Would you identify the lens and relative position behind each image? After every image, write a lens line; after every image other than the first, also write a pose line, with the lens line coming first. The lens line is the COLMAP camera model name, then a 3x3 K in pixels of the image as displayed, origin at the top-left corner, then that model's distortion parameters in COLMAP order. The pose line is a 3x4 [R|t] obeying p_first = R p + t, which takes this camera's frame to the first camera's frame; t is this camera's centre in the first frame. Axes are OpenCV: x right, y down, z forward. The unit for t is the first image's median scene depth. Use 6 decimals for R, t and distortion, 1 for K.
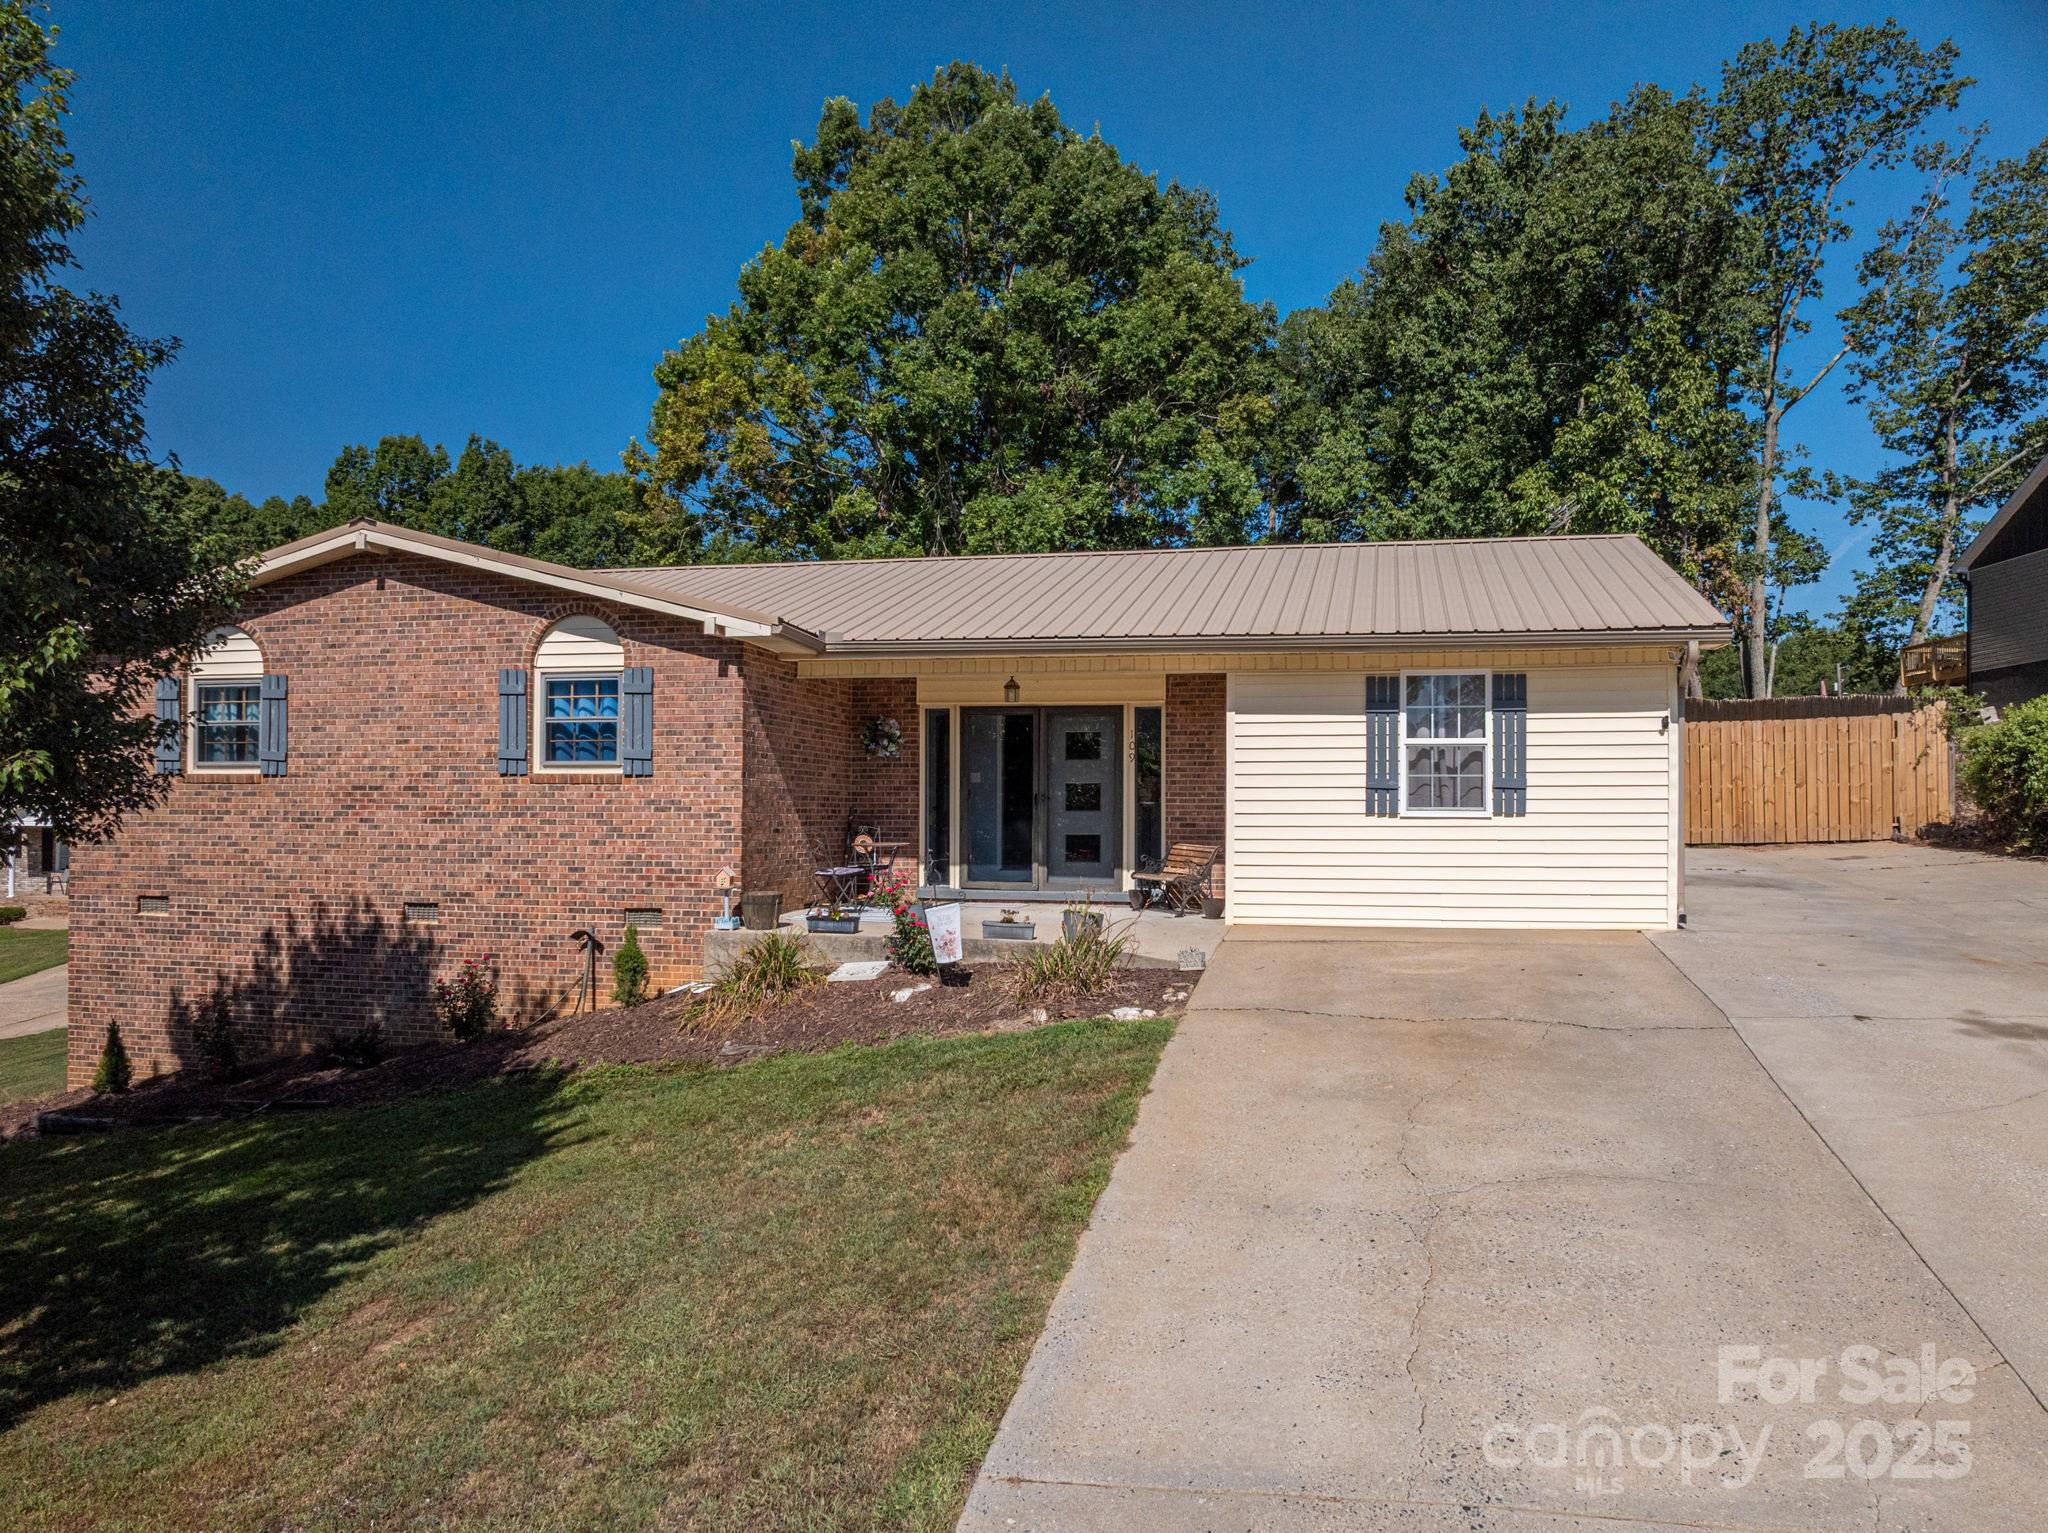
lens RADIAL K [[1440.7, 0, 1028.2], [0, 1440.7, 769.3], [0, 0, 1]] dist [0.002275, -0.046175]
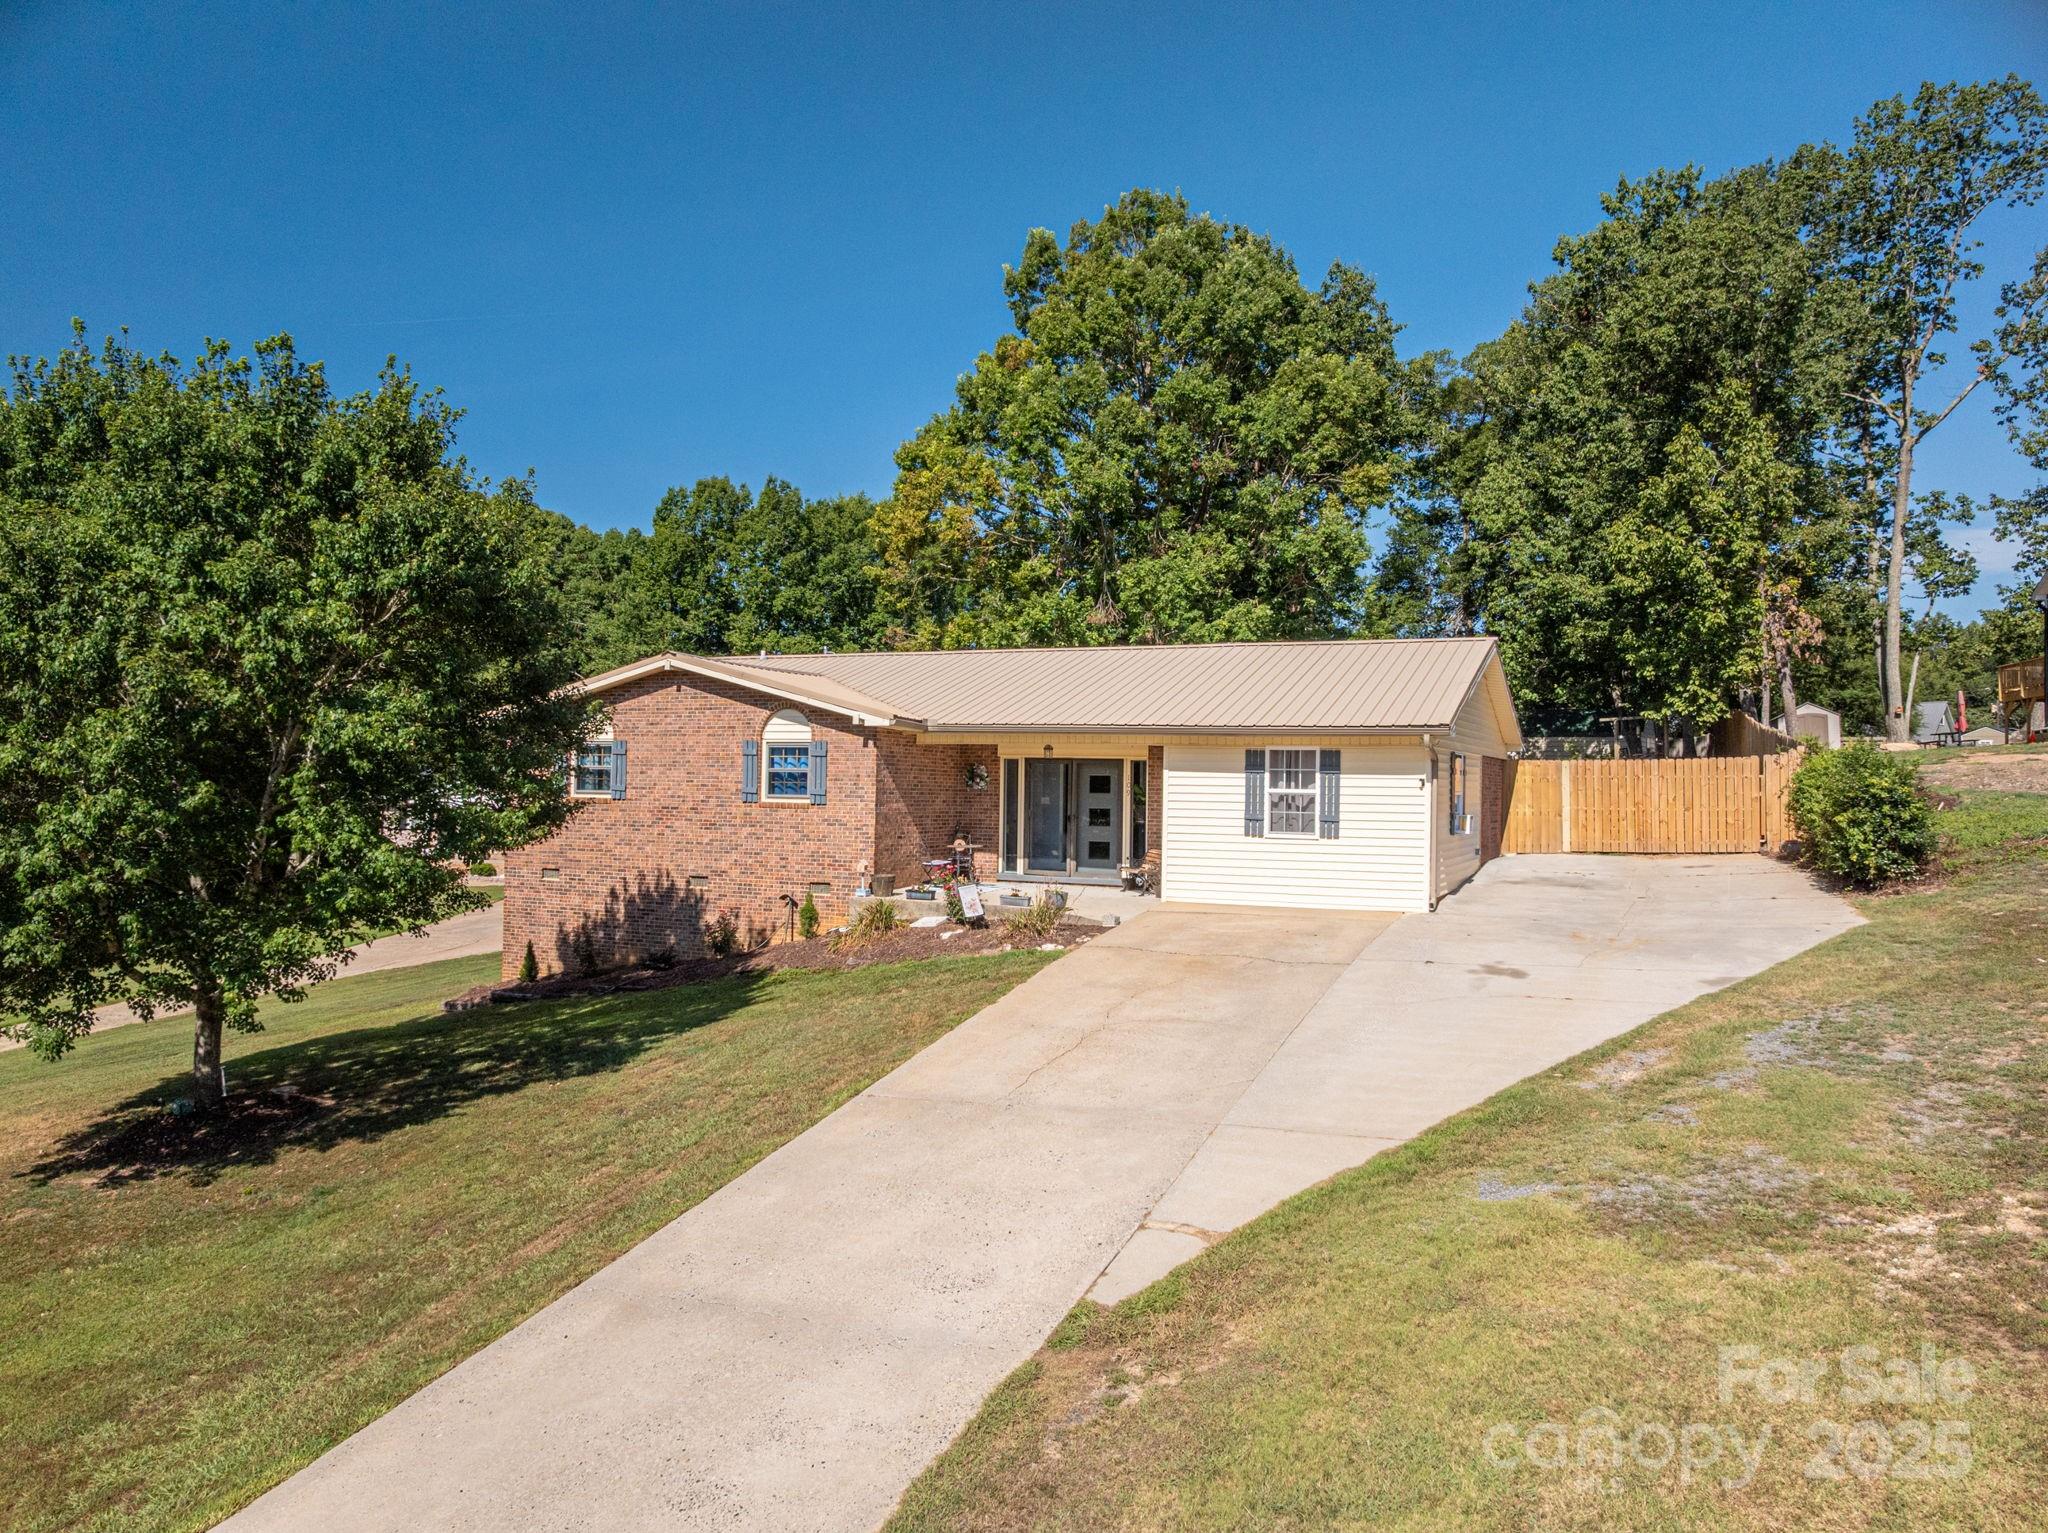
lens RADIAL K [[1419.2, 0, 1023.5], [0, 1419.2, 721.8], [0, 0, 1]] dist [0.040657, -0.094708]
pose [[0.979979, 0.002067, -0.199091, 0.259720], [-0.005129, 0.999876, -0.014868, -0.059724], [0.199035, 0.015592, 0.979868, -0.517023]]
